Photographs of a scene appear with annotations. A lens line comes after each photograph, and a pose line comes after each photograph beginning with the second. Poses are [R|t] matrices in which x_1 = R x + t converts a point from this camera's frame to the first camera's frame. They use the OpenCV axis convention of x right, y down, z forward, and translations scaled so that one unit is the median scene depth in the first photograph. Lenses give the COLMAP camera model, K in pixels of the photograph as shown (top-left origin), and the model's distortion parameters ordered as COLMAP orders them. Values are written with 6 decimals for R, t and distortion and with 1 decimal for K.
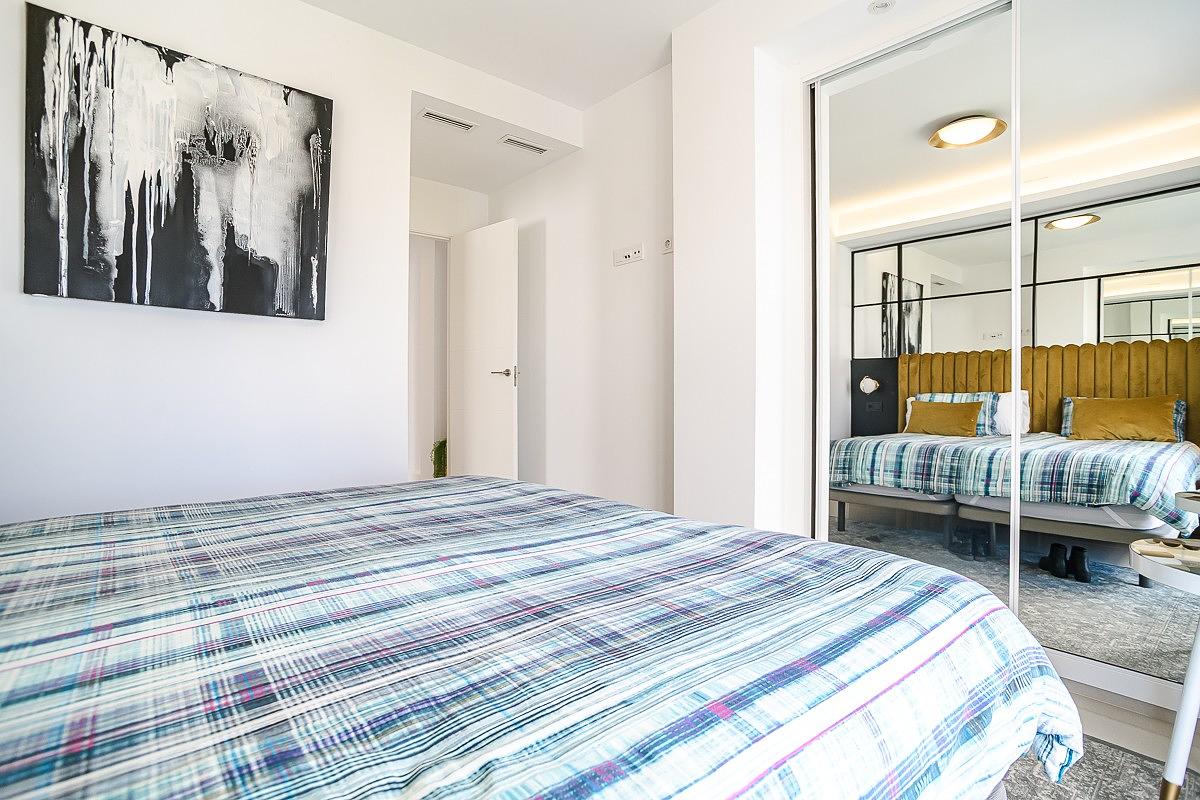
lens RADIAL K [[589.5, 0, 617.5], [0, 589.5, 403.1], [0, 0, 1]] dist [-0.069509, 0.032724]
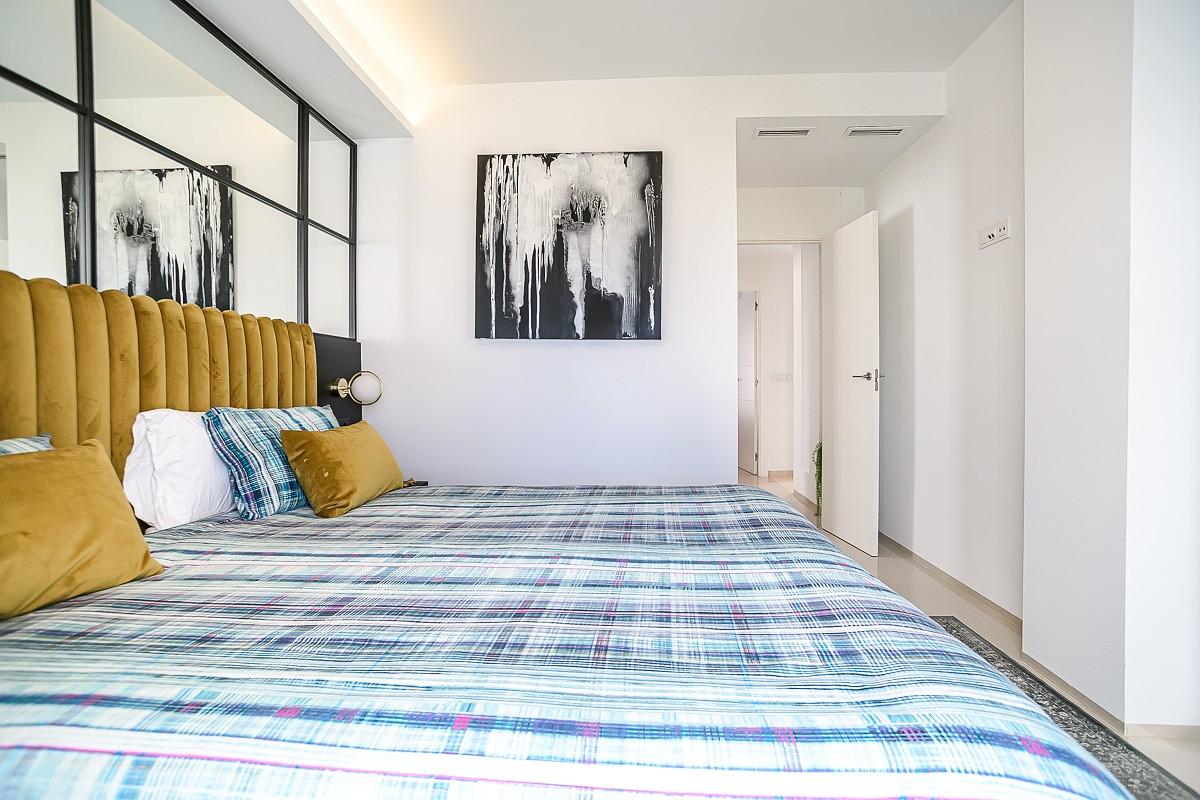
lens RADIAL K [[589.5, 0, 617.5], [0, 589.5, 403.1], [0, 0, 1]] dist [-0.069509, 0.032724]
pose [[0.716715, 0.019712, -0.697088, 0.358958], [-0.008877, 0.999777, 0.019144, -0.047407], [0.697310, -0.007533, 0.716730, 0.105225]]
